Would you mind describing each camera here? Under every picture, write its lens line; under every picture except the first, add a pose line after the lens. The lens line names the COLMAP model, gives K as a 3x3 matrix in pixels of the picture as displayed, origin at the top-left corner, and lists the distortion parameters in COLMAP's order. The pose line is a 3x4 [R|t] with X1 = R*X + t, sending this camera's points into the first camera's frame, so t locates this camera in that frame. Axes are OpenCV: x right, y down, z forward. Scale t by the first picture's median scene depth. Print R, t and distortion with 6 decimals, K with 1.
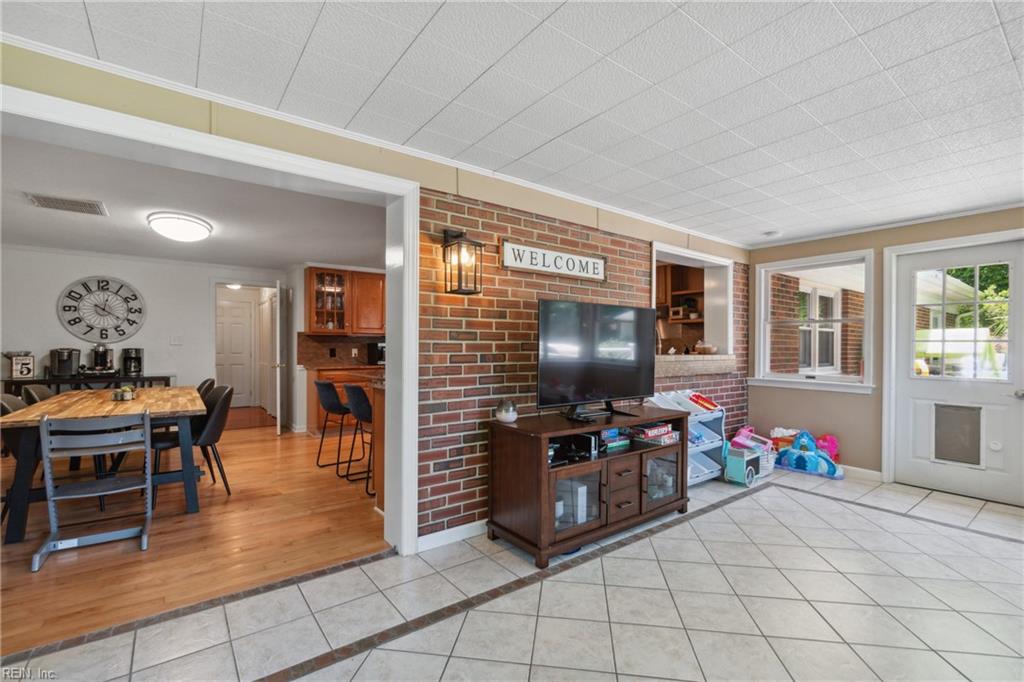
lens RADIAL K [[448.7, 0, 509.8], [0, 448.7, 343.5], [0, 0, 1]] dist [0.000822, 0.000020]
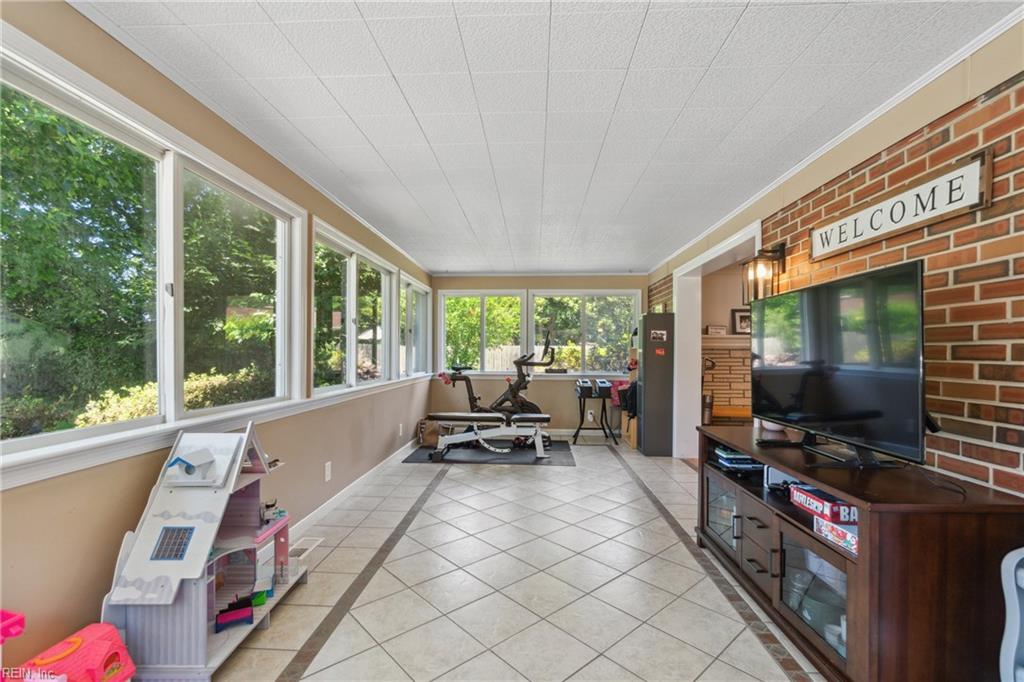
lens RADIAL K [[448.7, 0, 512.0], [0, 448.7, 349.8], [0, 0, 1]] dist [0.000822, 0.000020]
pose [[-0.636894, -0.015863, -0.770788, 0.984002], [-0.006220, 0.999861, -0.015437, 0.019011], [0.770926, -0.005037, -0.636904, 1.060682]]
